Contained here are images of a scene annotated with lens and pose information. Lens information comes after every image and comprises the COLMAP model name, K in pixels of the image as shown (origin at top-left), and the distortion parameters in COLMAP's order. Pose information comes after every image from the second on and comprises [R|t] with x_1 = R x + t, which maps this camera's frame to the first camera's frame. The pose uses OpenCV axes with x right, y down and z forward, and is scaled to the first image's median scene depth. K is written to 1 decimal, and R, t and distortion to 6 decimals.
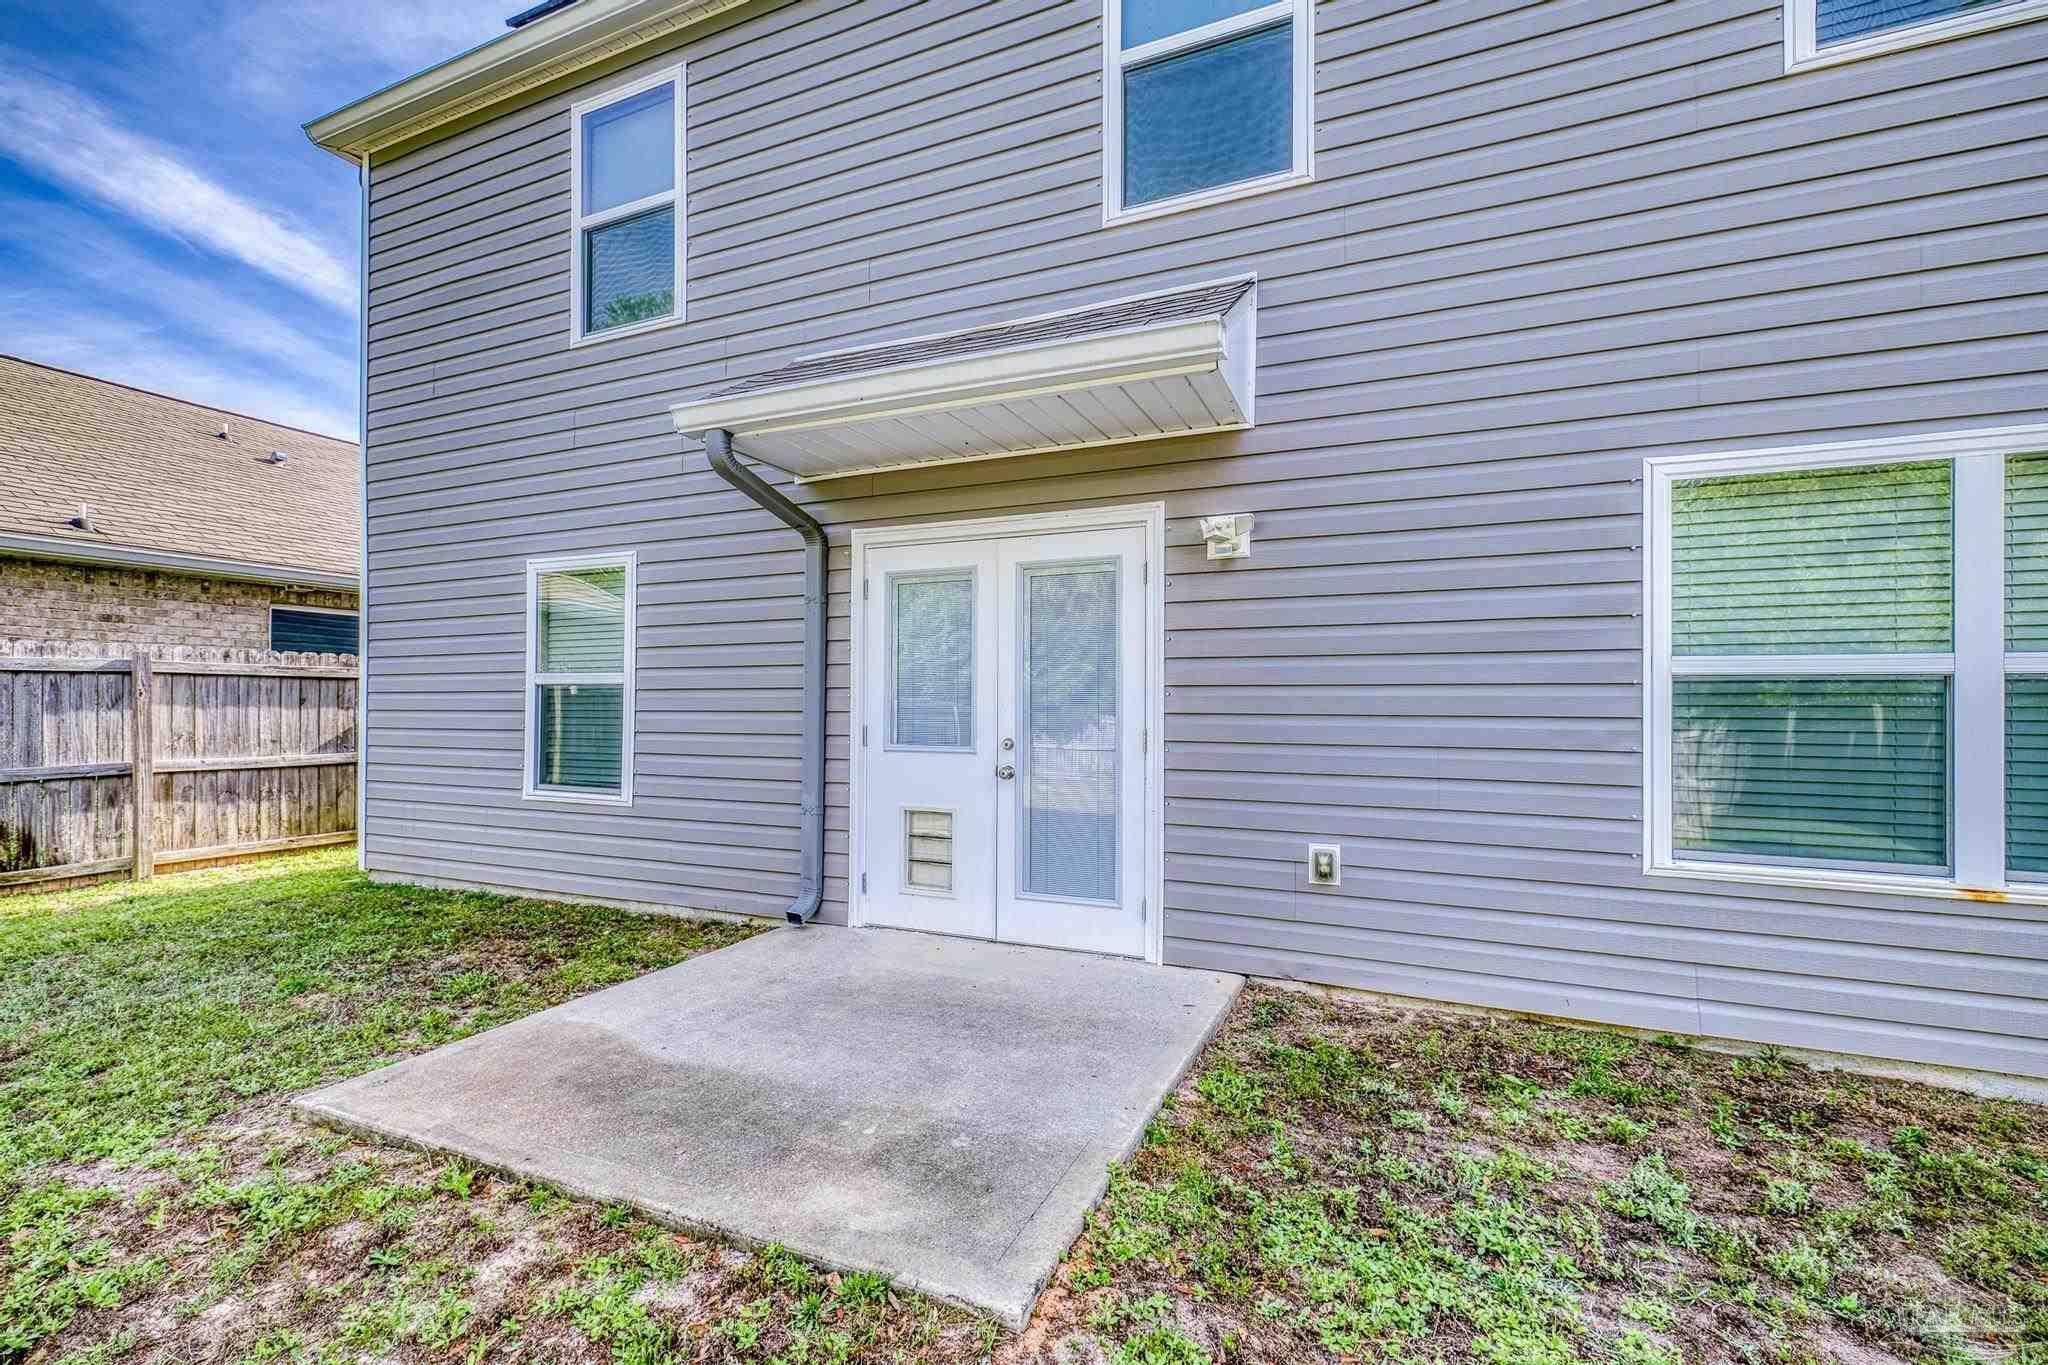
lens RADIAL K [[940.6, 0, 1017.9], [0, 940.6, 692.3], [0, 0, 1]] dist [-0.001747, 0.000800]
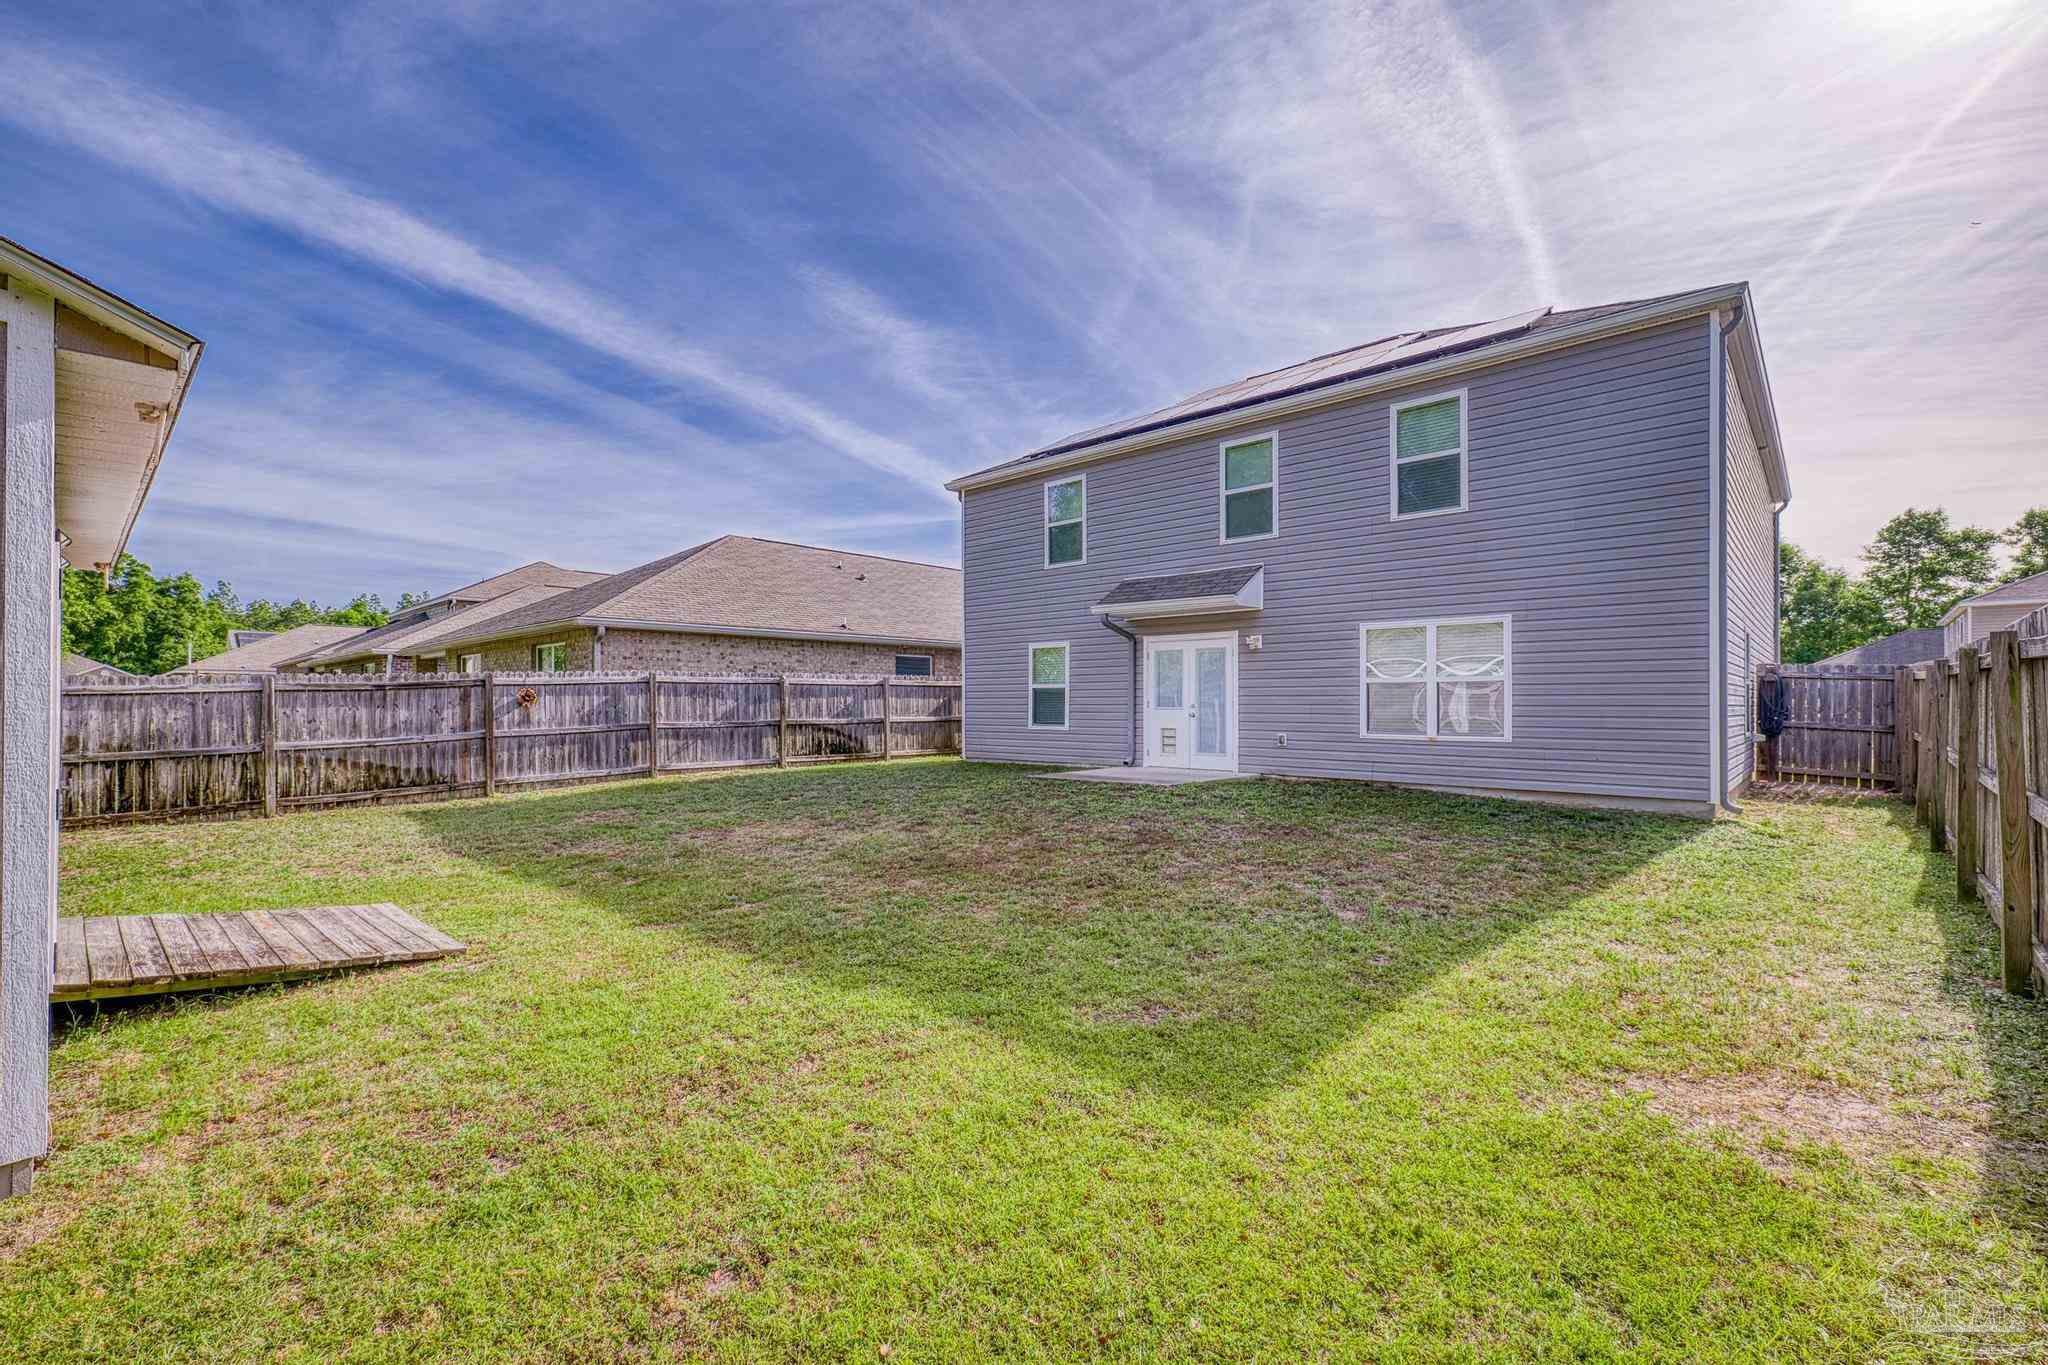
lens RADIAL K [[940.6, 0, 975.6], [0, 940.6, 698.3], [0, 0, 1]] dist [-0.001747, 0.000800]
pose [[0.933892, -0.005464, -0.357514, 0.396298], [0.008299, 0.999945, 0.006395, 0.002500], [0.357459, -0.008940, 0.933886, -2.003261]]
